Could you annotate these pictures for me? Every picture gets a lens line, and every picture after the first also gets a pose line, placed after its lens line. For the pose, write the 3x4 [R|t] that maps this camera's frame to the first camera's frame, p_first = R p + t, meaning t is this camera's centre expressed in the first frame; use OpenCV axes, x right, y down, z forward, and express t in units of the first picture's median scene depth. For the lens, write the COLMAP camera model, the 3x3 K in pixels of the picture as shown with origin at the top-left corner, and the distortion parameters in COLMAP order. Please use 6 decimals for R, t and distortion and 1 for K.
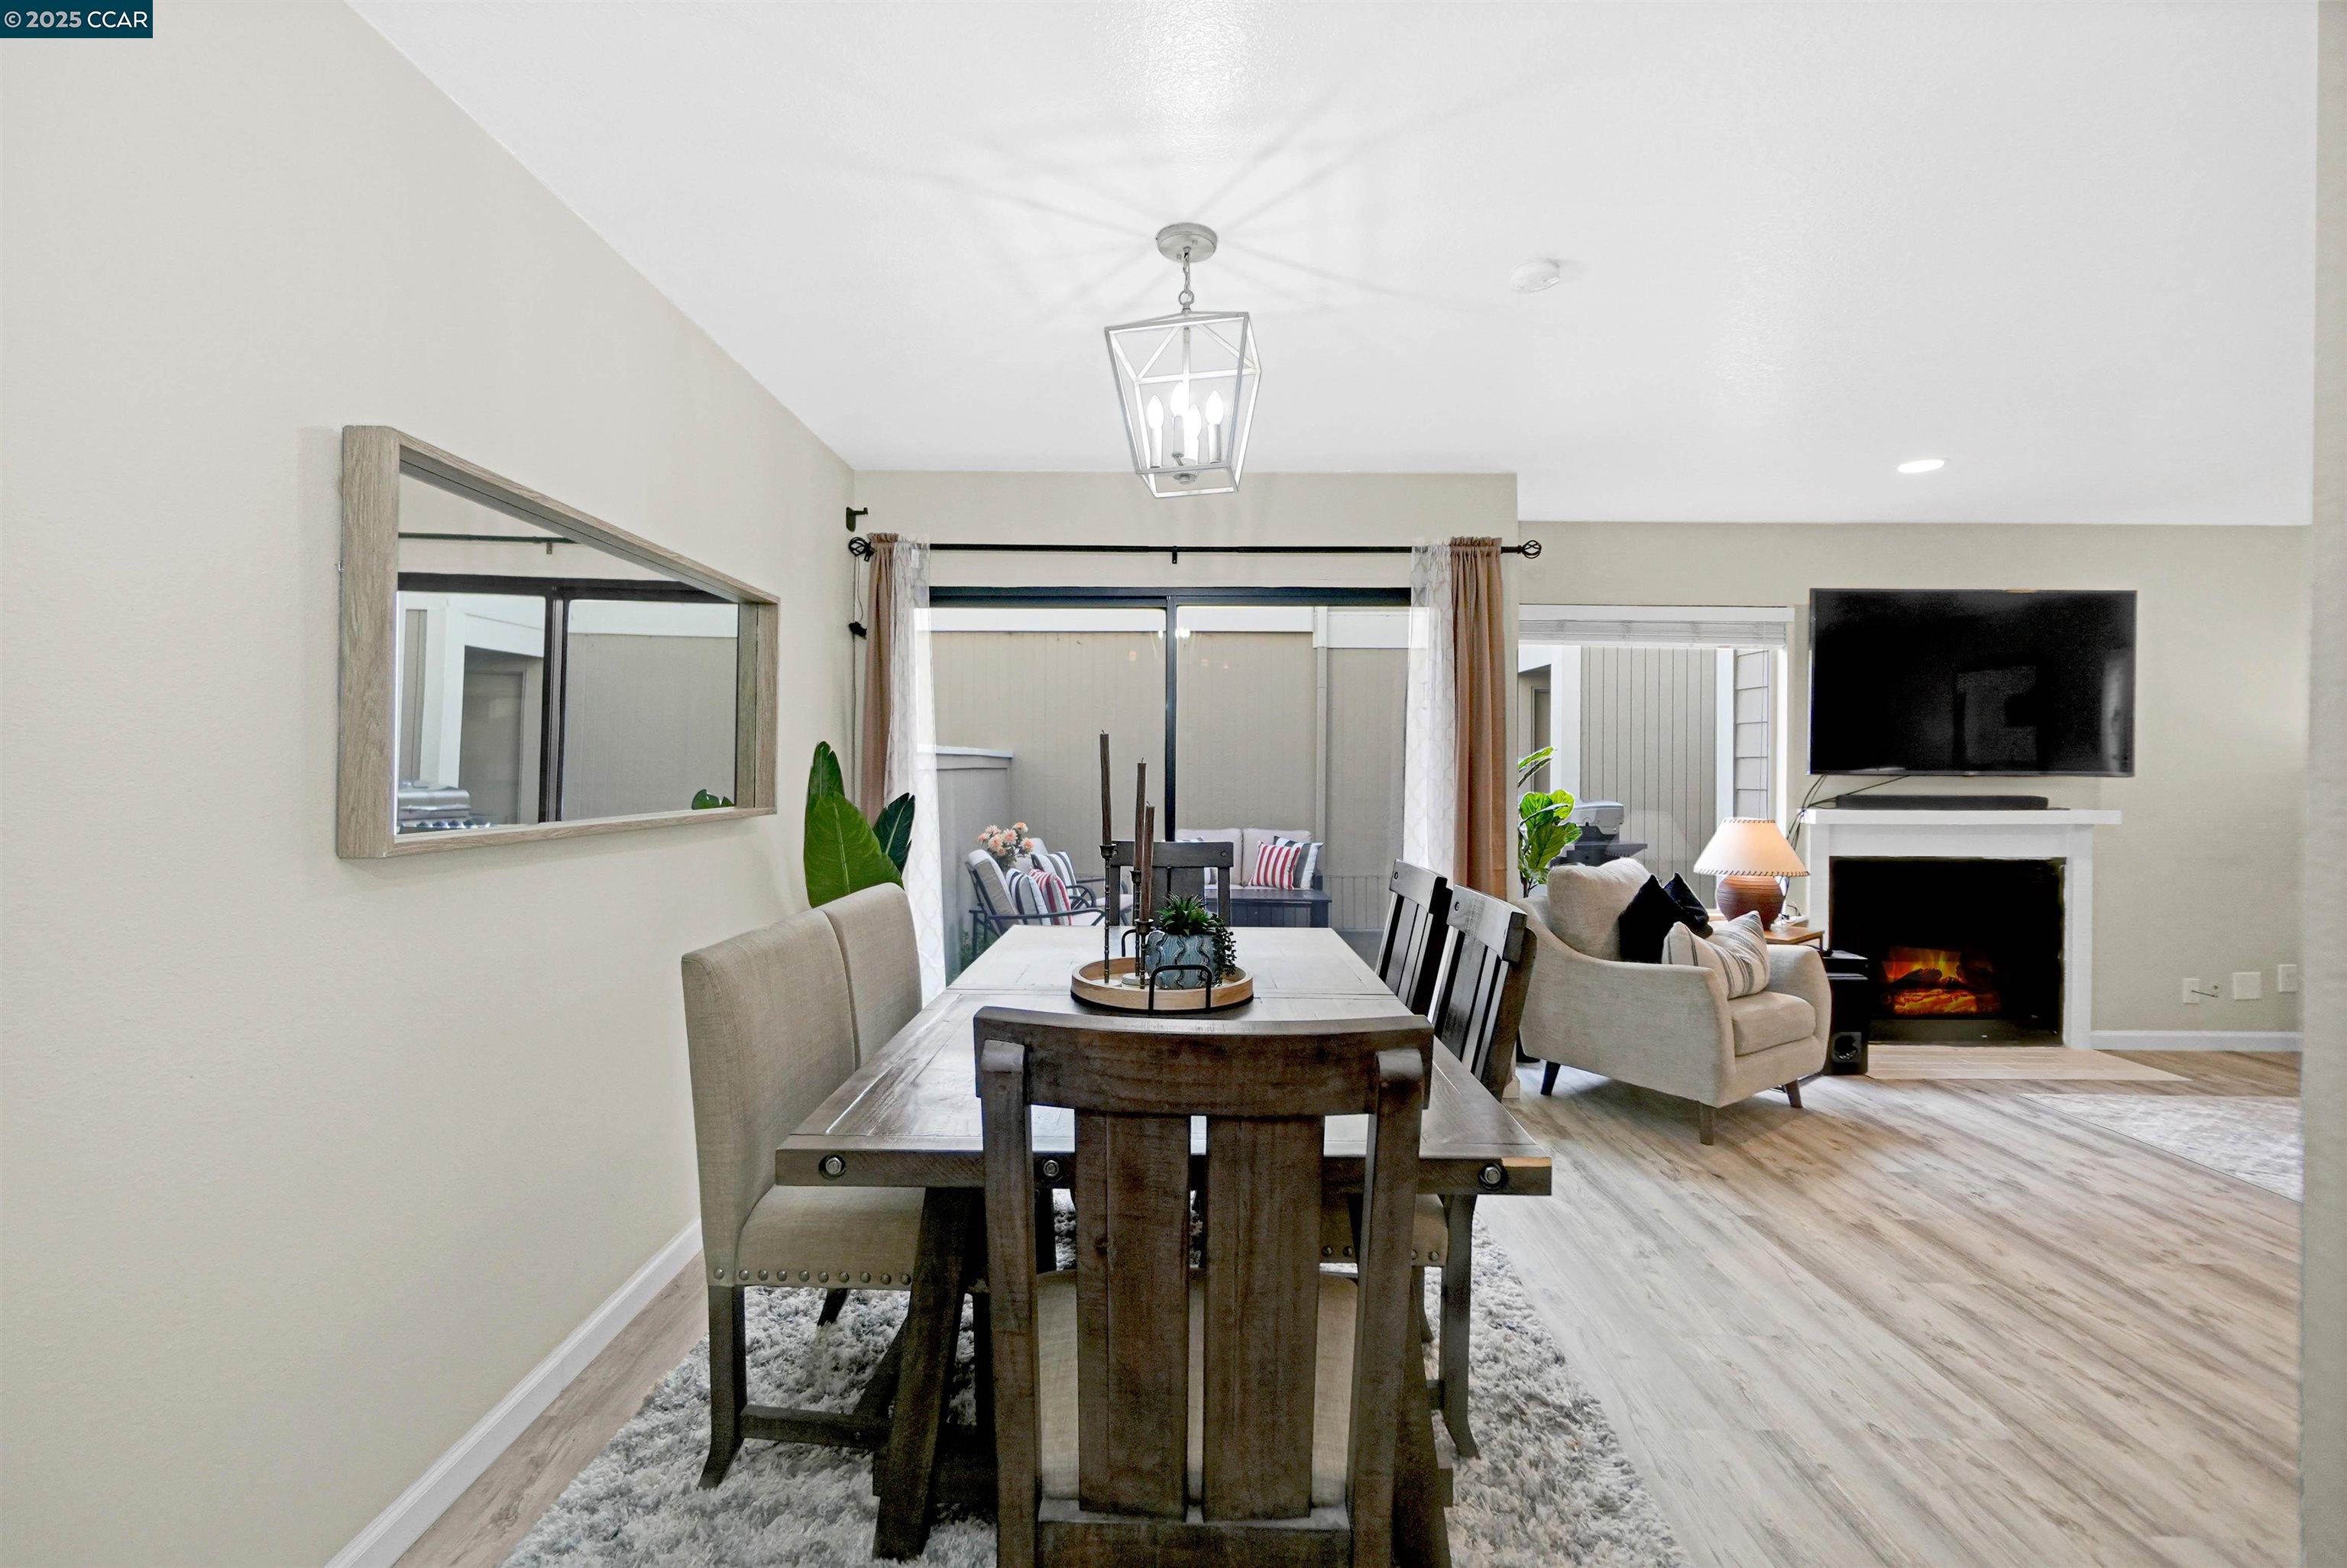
lens RADIAL K [[1020.0, 0, 1150.5], [0, 1020.0, 772.9], [0, 0, 1]] dist [-0.004815, 0.003906]
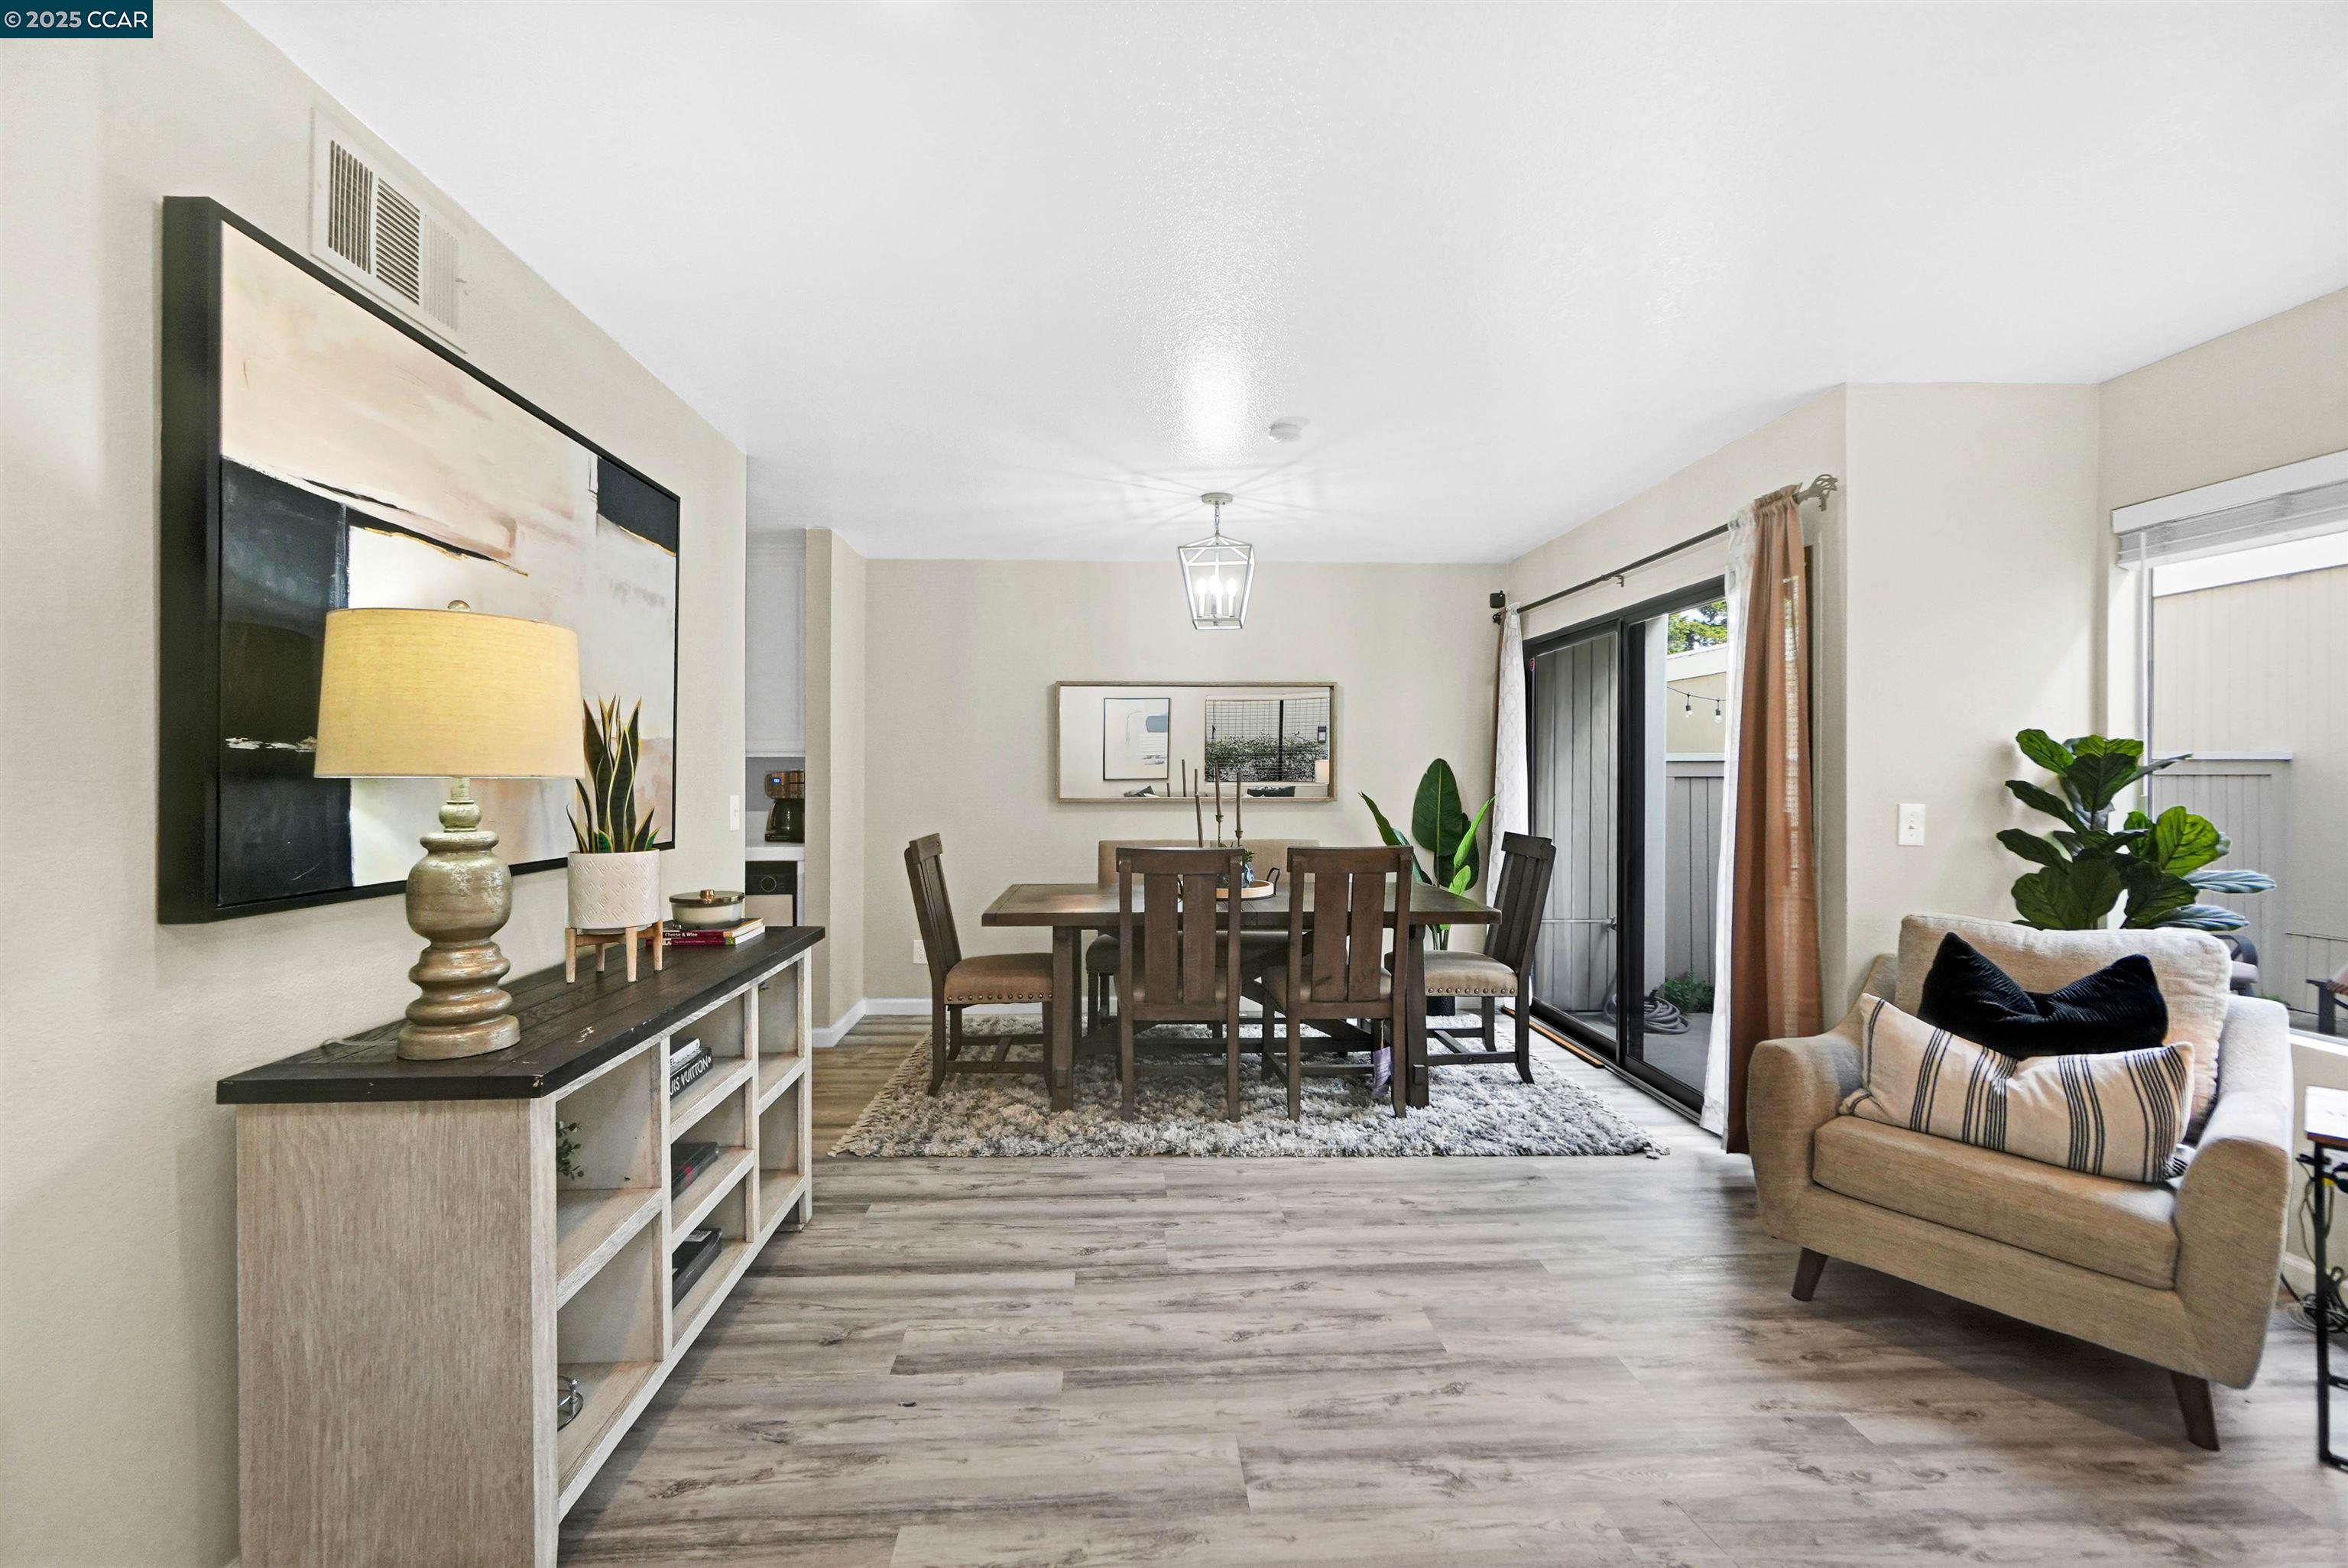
lens RADIAL K [[1020.5, 0, 1151.0], [0, 1020.5, 772.8], [0, 0, 1]] dist [-0.004815, 0.003906]
pose [[0.043370, -0.011106, -0.998997, 1.297937], [-0.000851, 0.999937, -0.011154, 0.006116], [0.999059, 0.001334, 0.043358, 0.537446]]
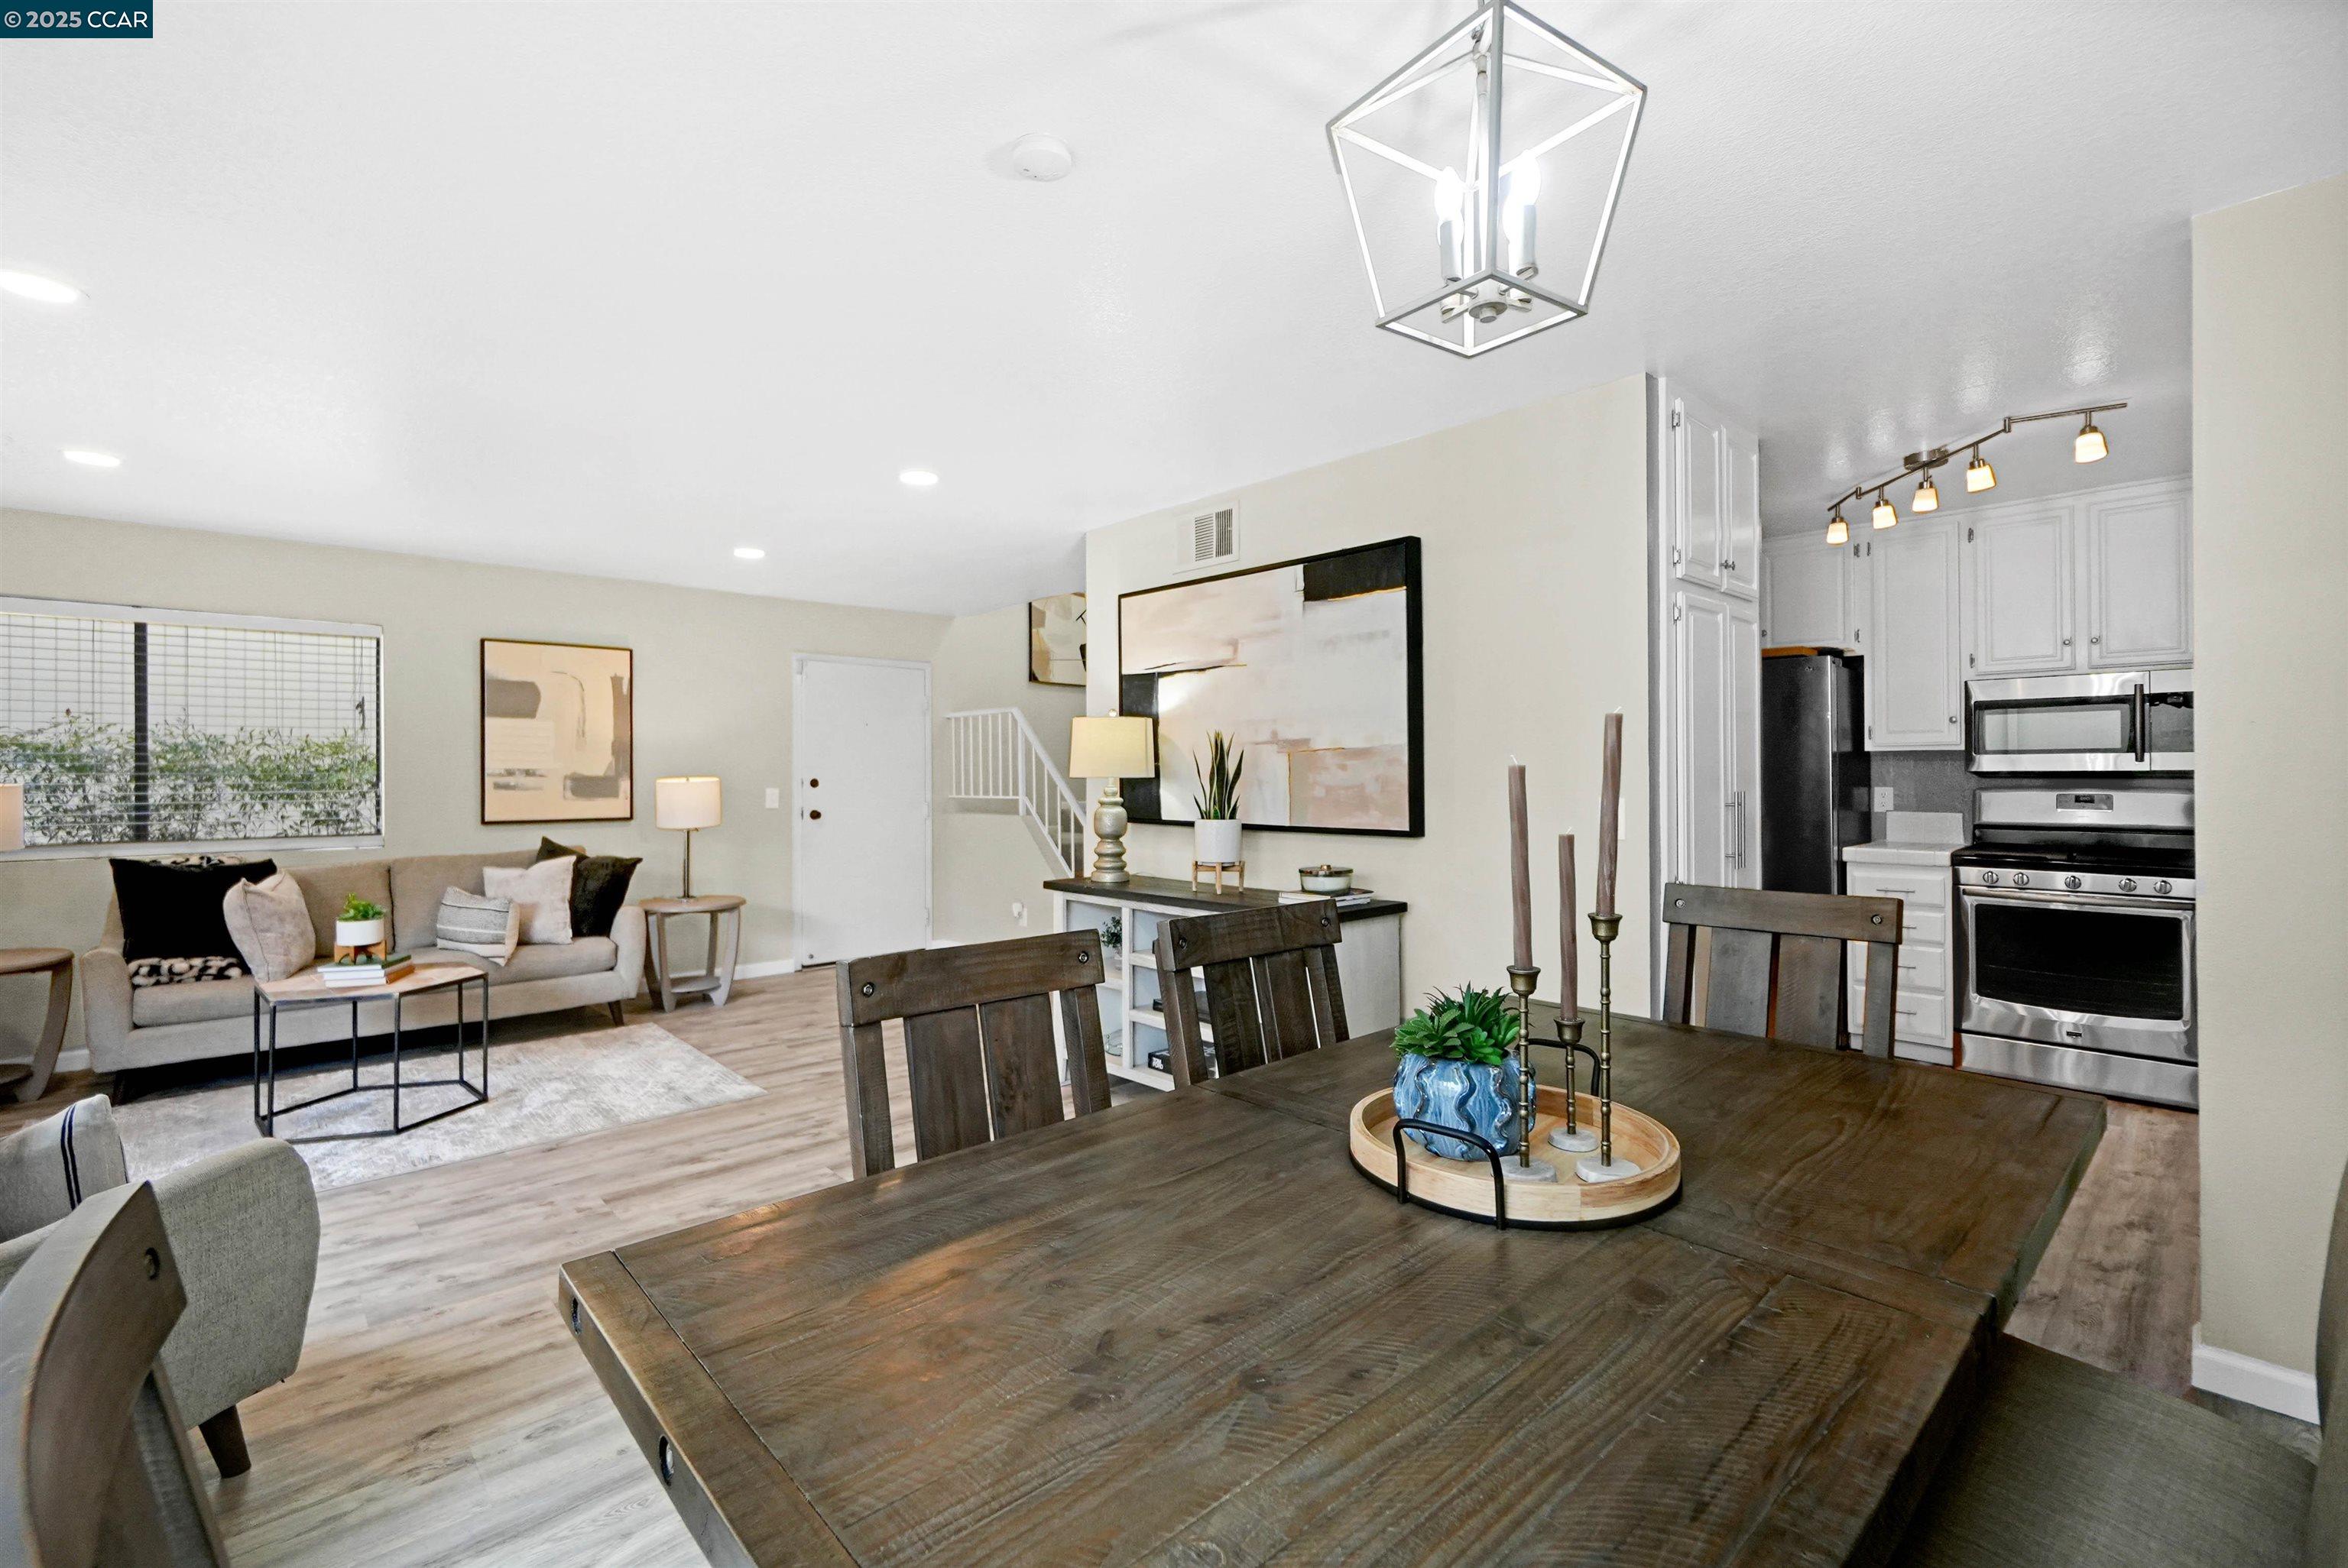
lens RADIAL K [[1008.9, 0, 1164.6], [0, 1008.9, 782.0], [0, 0, 1]] dist [-0.000017, 0.000408]
pose [[-0.688623, -0.011790, 0.725024, -0.188360], [0.000494, 0.999860, 0.016728, -0.012227], [-0.725119, 0.011878, -0.688521, 1.053431]]
